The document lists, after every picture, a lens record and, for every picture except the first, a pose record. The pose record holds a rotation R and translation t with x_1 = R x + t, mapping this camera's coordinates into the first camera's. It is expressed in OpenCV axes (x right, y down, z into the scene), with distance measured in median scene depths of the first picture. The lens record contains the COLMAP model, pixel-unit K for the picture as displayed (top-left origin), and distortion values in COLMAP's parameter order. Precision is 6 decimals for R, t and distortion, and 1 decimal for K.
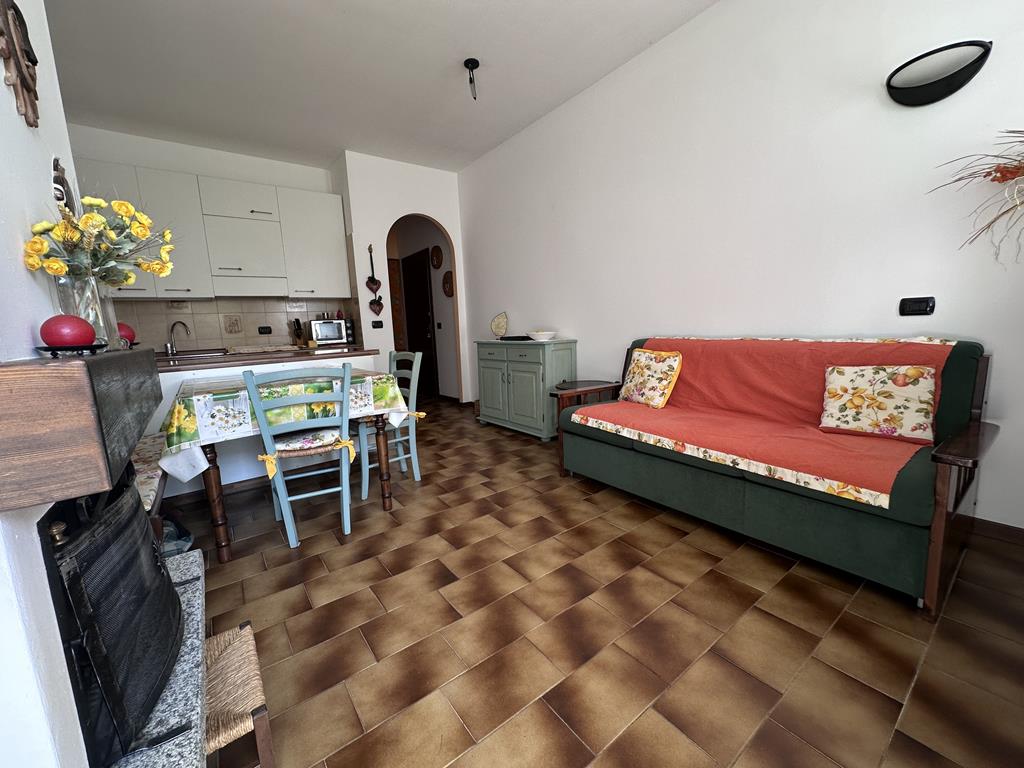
lens RADIAL K [[408.5, 0, 512.0], [0, 408.5, 384.0], [0, 0, 1]] dist [-0.002690, 0.000861]
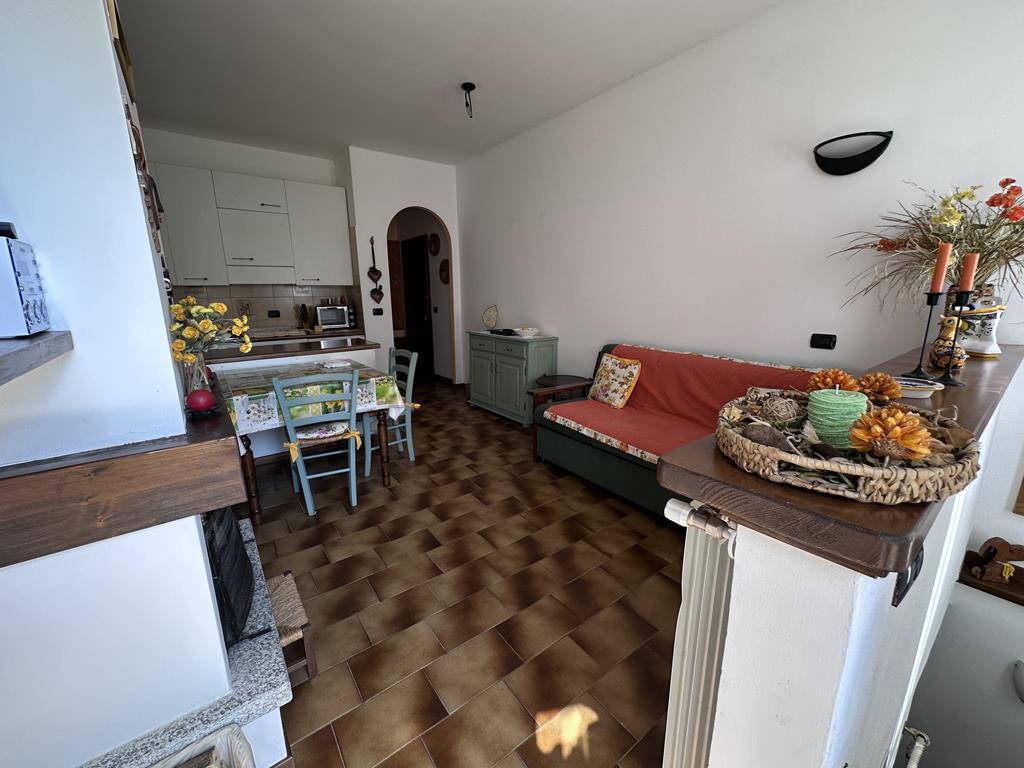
lens RADIAL K [[408.5, 0, 512.0], [0, 408.5, 384.0], [0, 0, 1]] dist [-0.002690, 0.000861]
pose [[0.999320, 0.035922, 0.008331, 0.048509], [-0.036467, 0.996238, 0.078609, -0.109952], [-0.005476, -0.078859, 0.996871, -0.197439]]
